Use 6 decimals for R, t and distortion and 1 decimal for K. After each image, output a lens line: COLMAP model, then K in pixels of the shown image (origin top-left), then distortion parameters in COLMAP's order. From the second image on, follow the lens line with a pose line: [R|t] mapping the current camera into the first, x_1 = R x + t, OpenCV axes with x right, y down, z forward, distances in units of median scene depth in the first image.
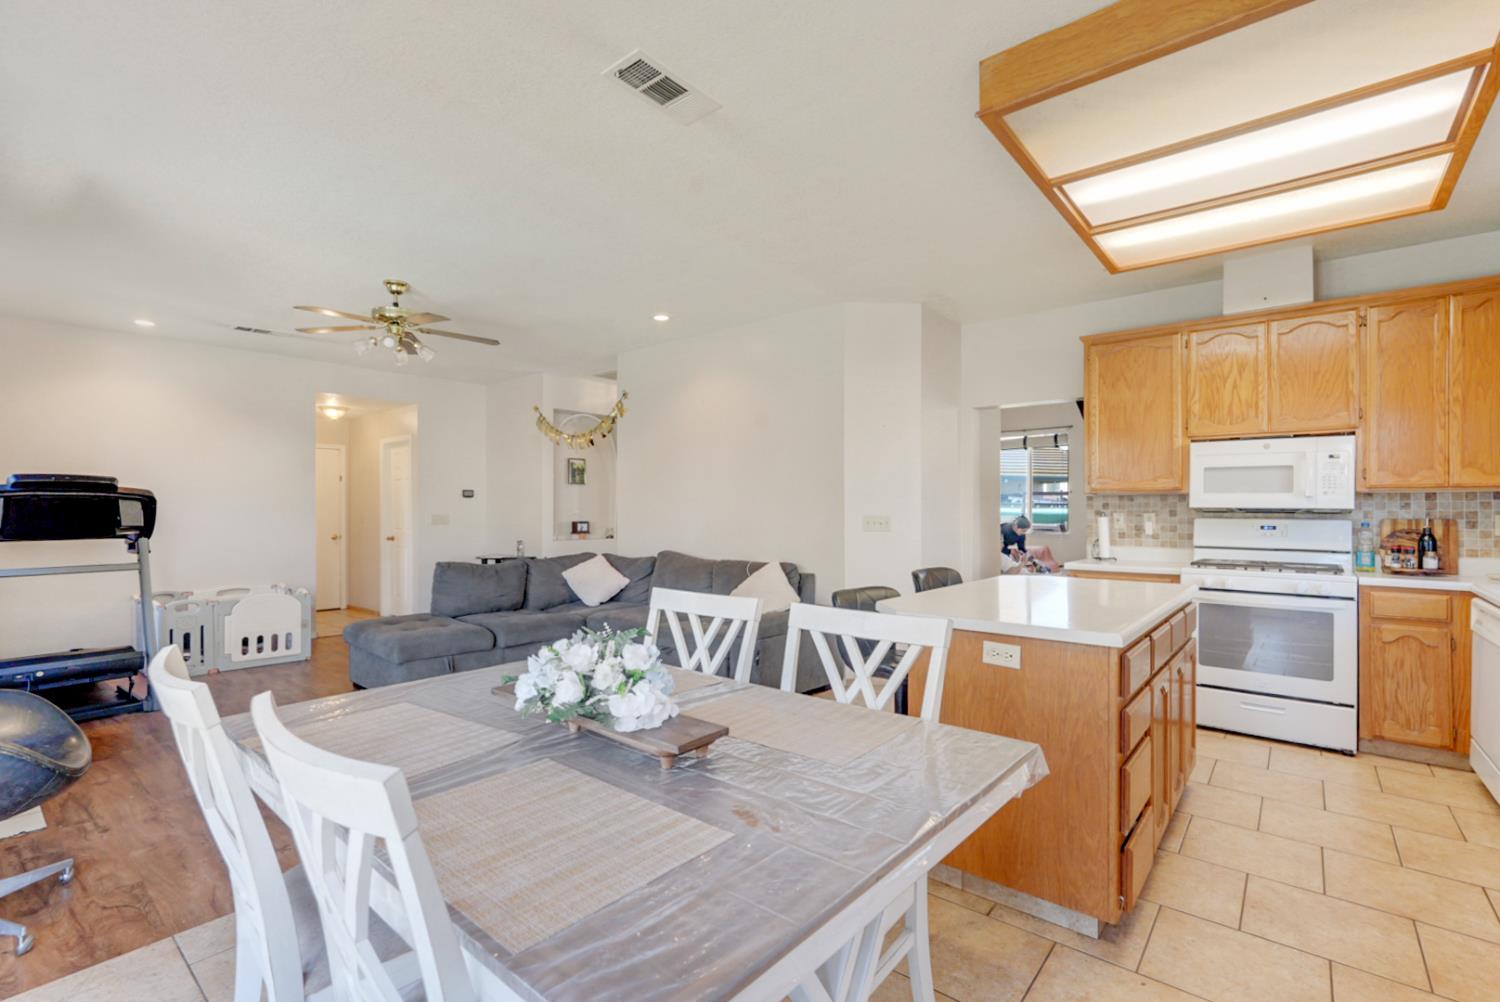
lens RADIAL K [[670.1, 0, 750.9], [0, 670.1, 504.6], [0, 0, 1]] dist [-0.010517, 0.005755]
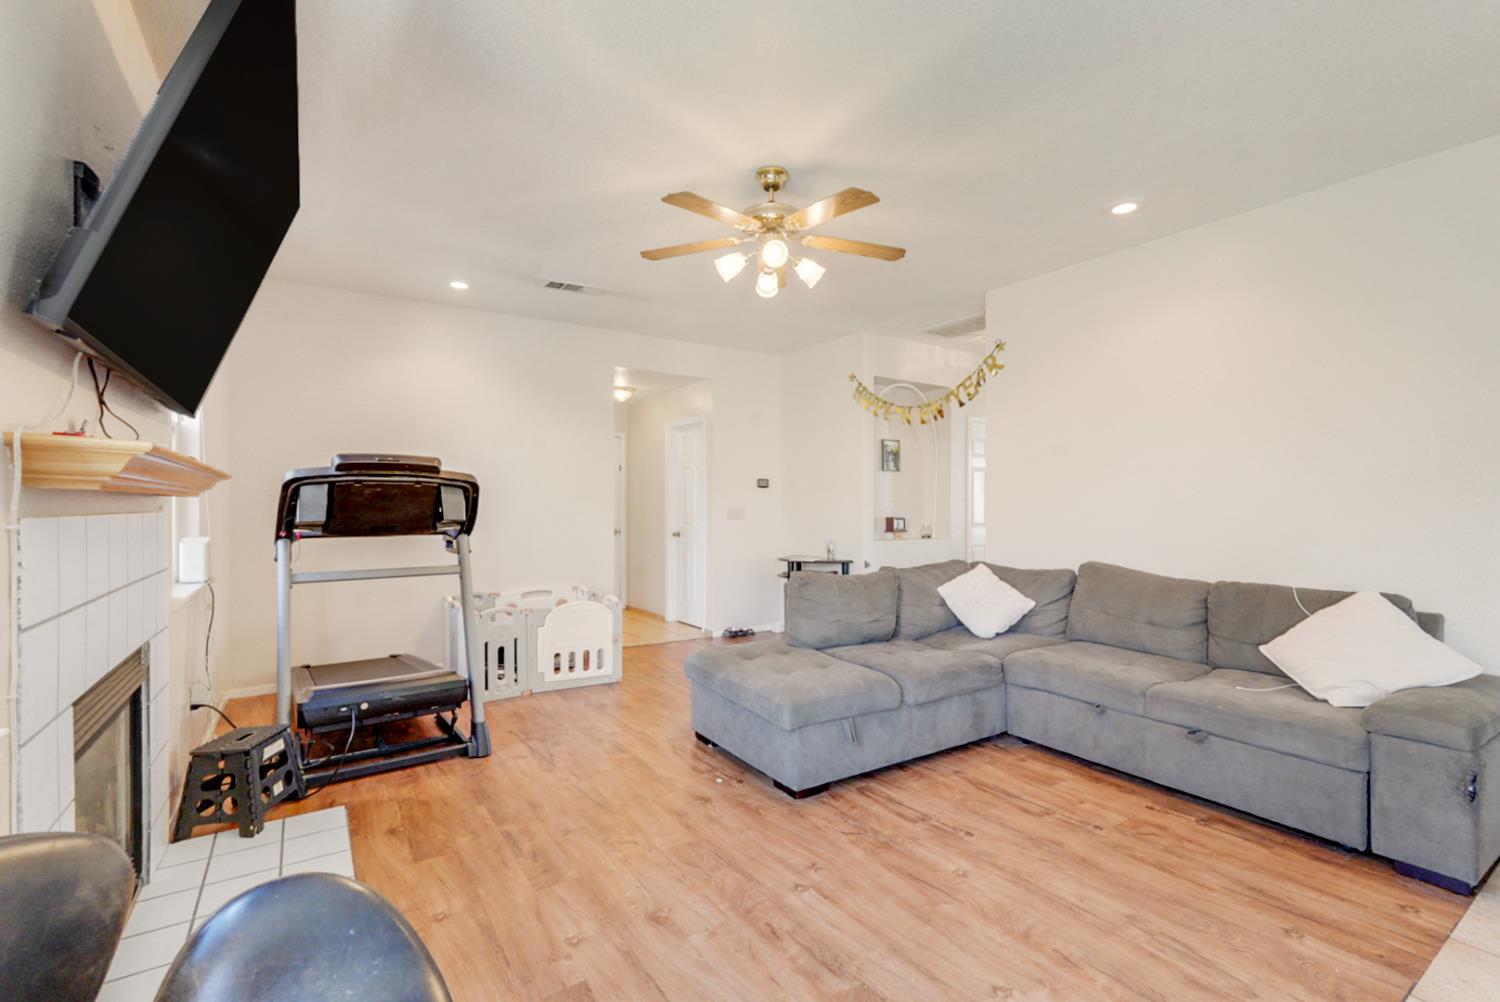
lens RADIAL K [[670.1, 0, 754.5], [0, 670.1, 502.5], [0, 0, 1]] dist [-0.010517, 0.005755]
pose [[0.959337, 0.002581, -0.282250, -0.275470], [-0.001077, 0.999984, 0.005484, 0.004871], [0.282260, -0.004957, 0.959325, 0.256875]]
